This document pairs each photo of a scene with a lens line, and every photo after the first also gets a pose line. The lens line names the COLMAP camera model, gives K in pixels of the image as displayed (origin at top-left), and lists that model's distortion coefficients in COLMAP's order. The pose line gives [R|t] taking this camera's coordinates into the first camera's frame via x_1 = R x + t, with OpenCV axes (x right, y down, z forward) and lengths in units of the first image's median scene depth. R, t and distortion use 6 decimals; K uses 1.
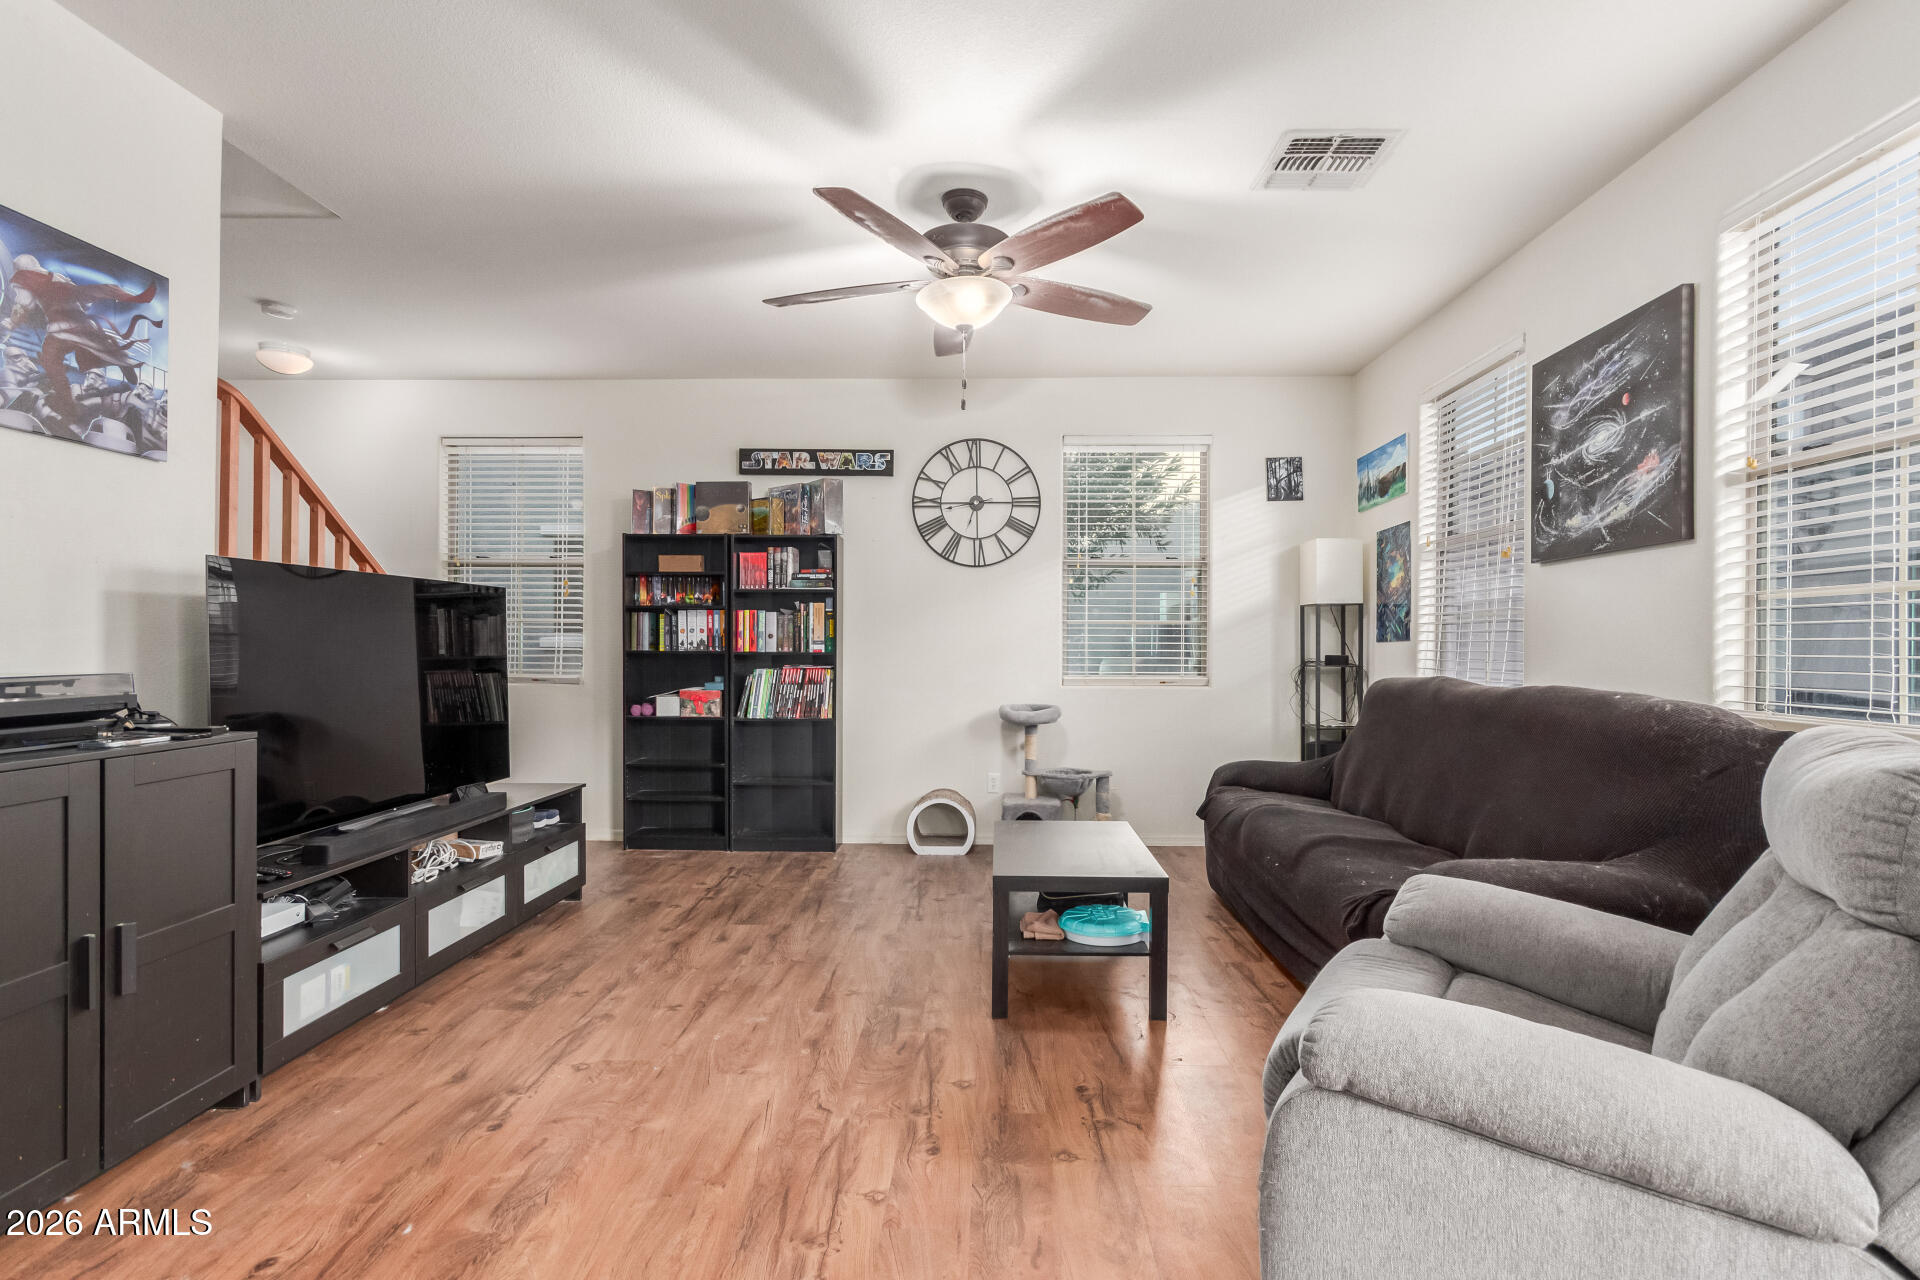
lens RADIAL K [[888.7, 0, 969.3], [0, 888.7, 652.3], [0, 0, 1]] dist [0.004738, 0.000424]
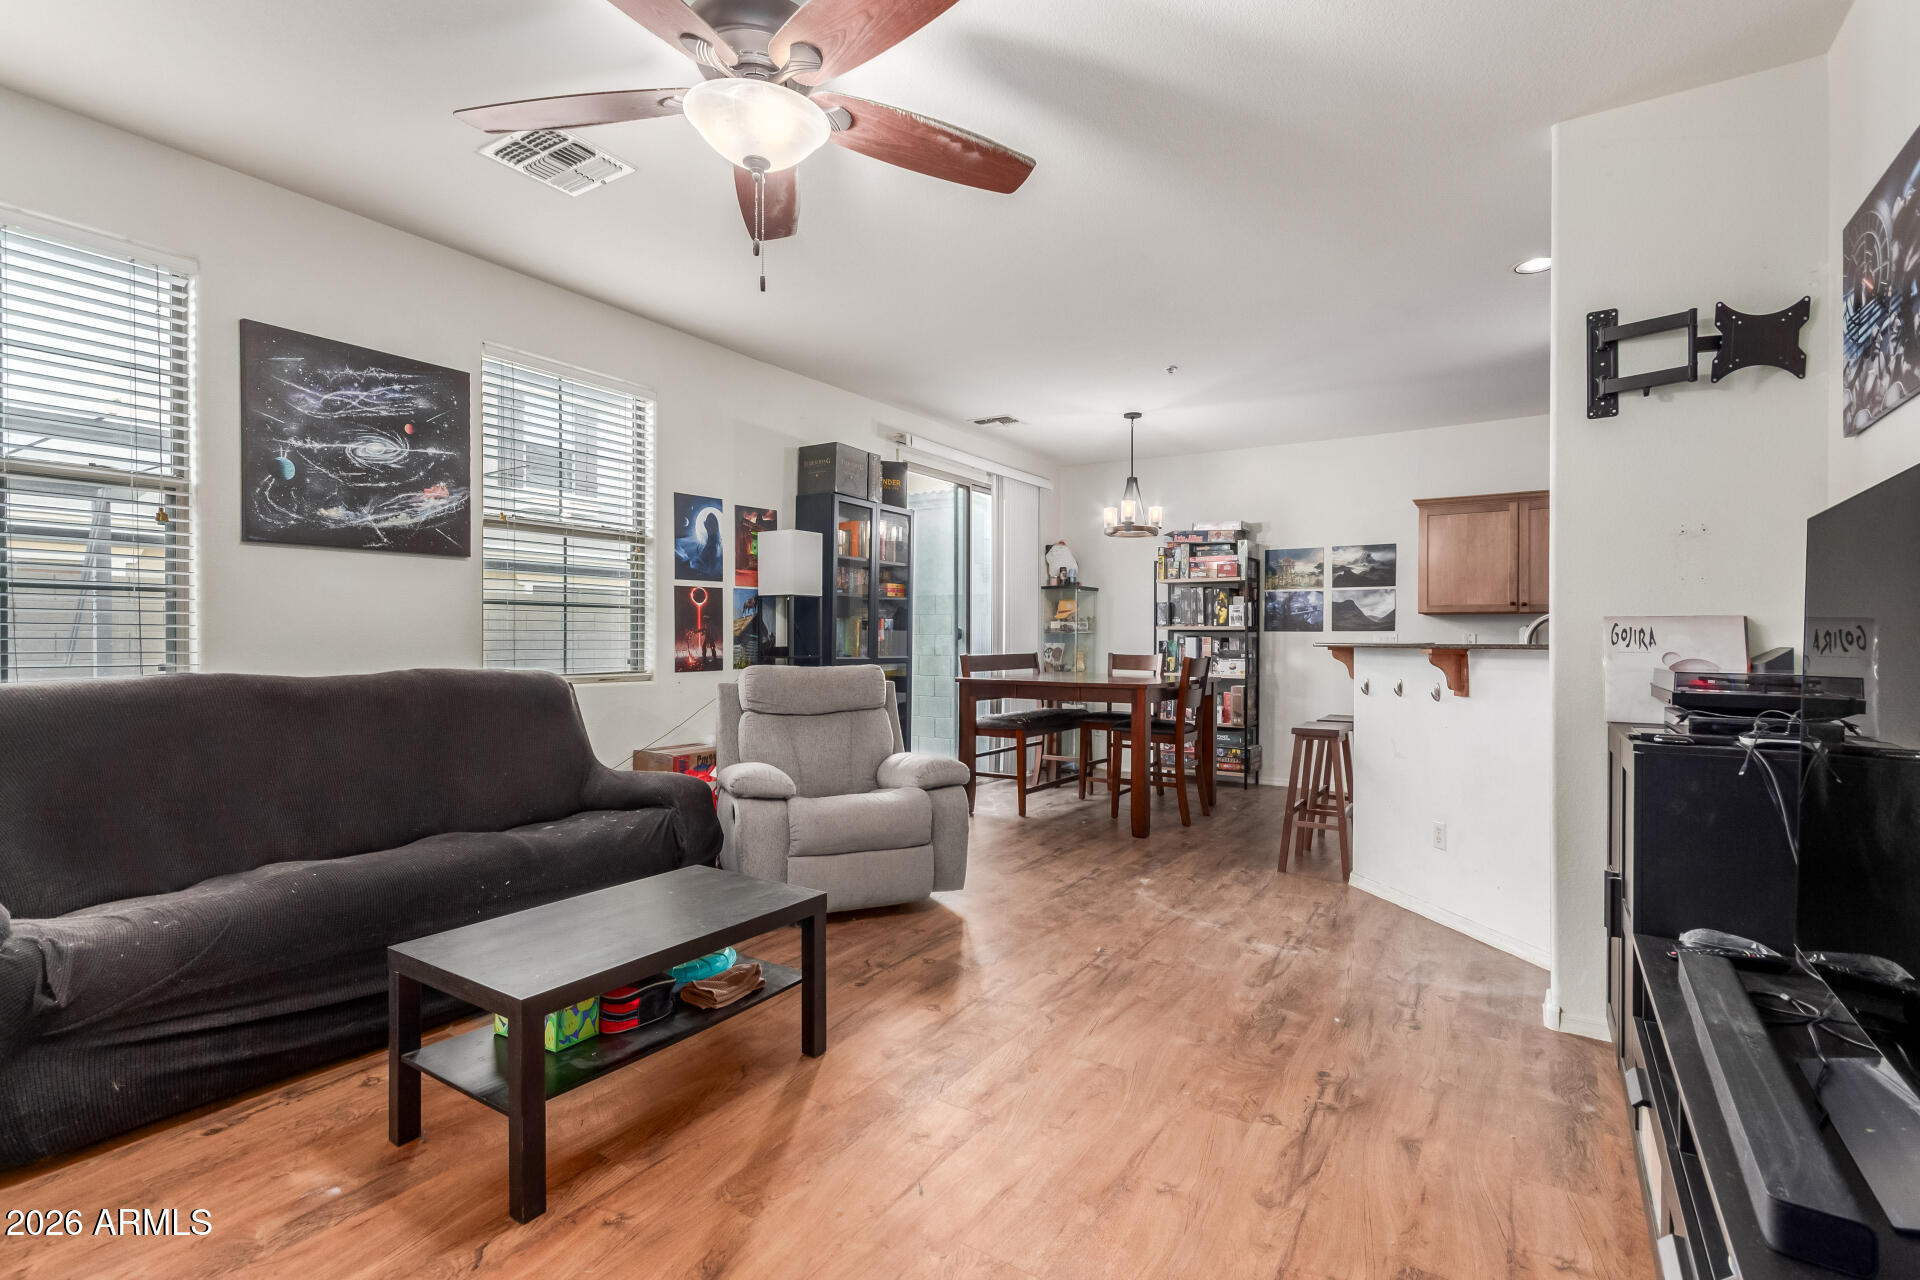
lens RADIAL K [[906.3, 0, 978.4], [0, 906.3, 645.4], [0, 0, 1]] dist [0.017250, 0.000071]
pose [[-0.861549, -0.013225, 0.507503, -0.569860], [-0.005096, 0.999836, 0.017403, -0.016801], [-0.507650, 0.012407, -0.861474, 1.710803]]
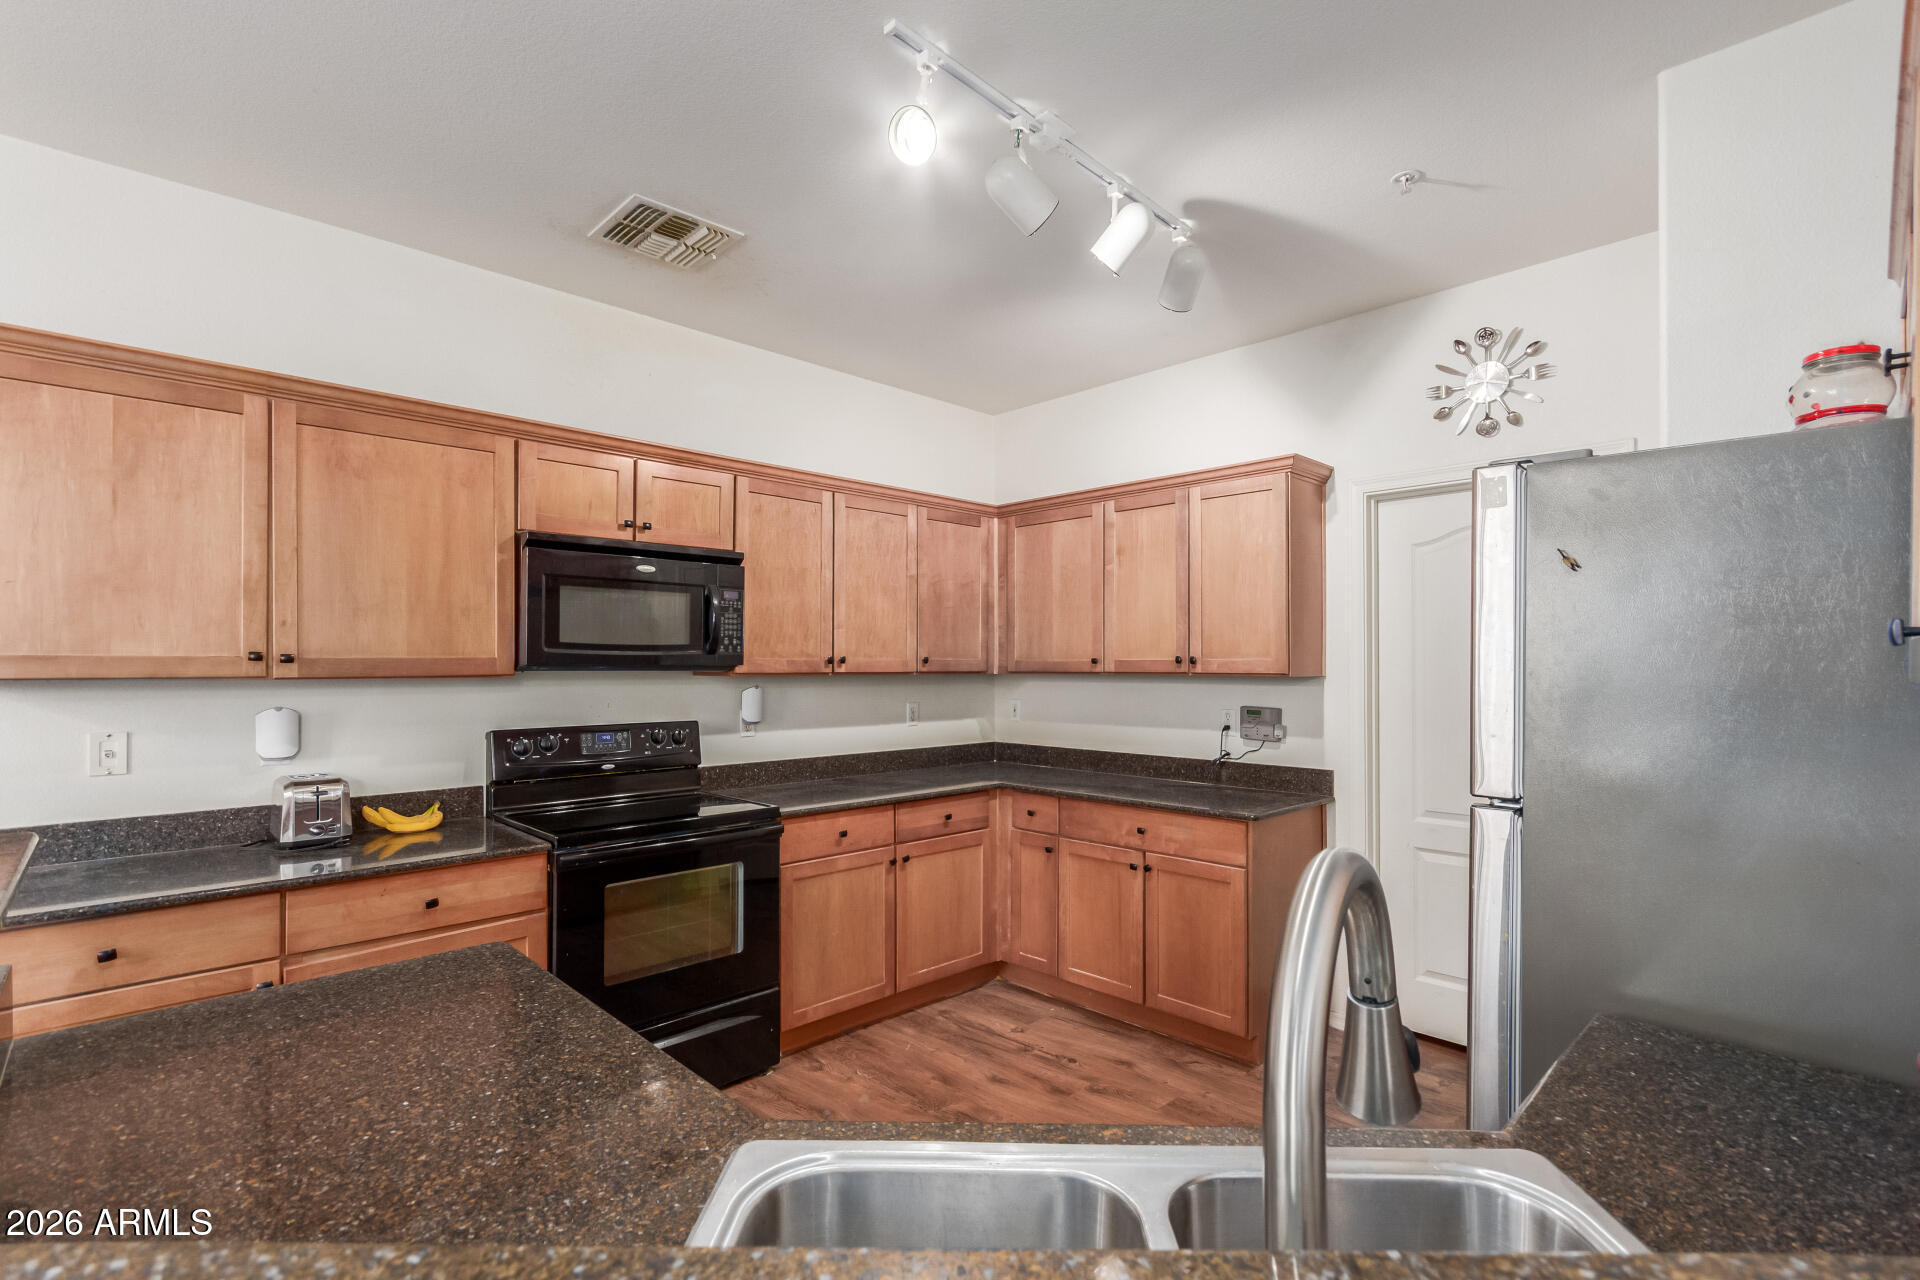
lens RADIAL K [[884.4, 0, 964.3], [0, 884.4, 662.9], [0, 0, 1]] dist [0.002775, 0.000011]
pose [[-0.688761, -0.008246, -0.724942, -0.419112], [-0.009491, 0.999952, -0.002356, -0.082607], [0.724927, 0.005257, -0.688806, 0.225422]]
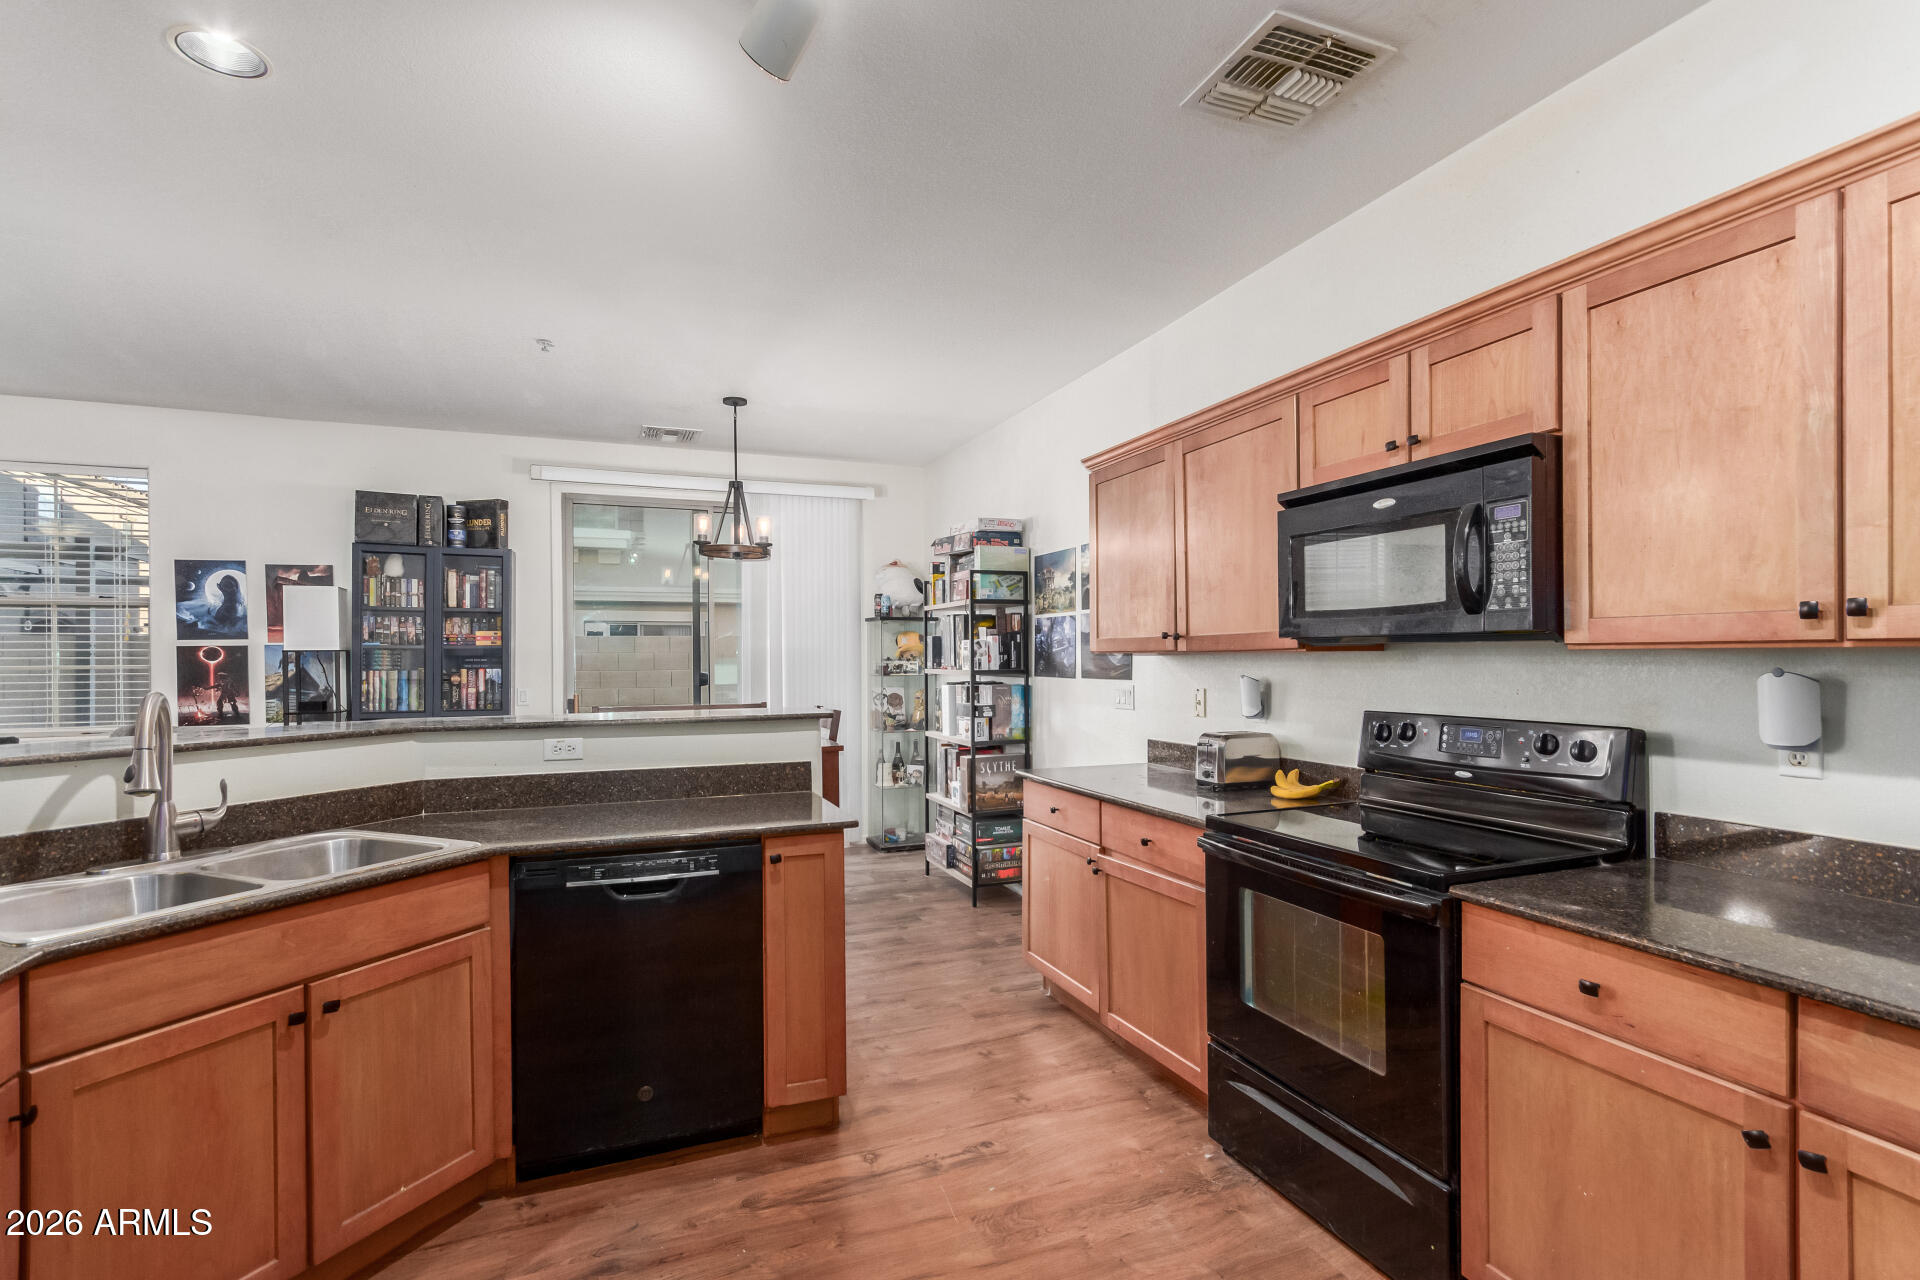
lens RADIAL K [[888.7, 0, 969.3], [0, 888.7, 652.3], [0, 0, 1]] dist [0.004738, 0.000424]
pose [[-0.411457, 0.001648, 0.911427, -1.482530], [0.011460, 0.999929, 0.003366, -0.069581], [-0.911357, 0.011830, -0.411447, -0.120098]]
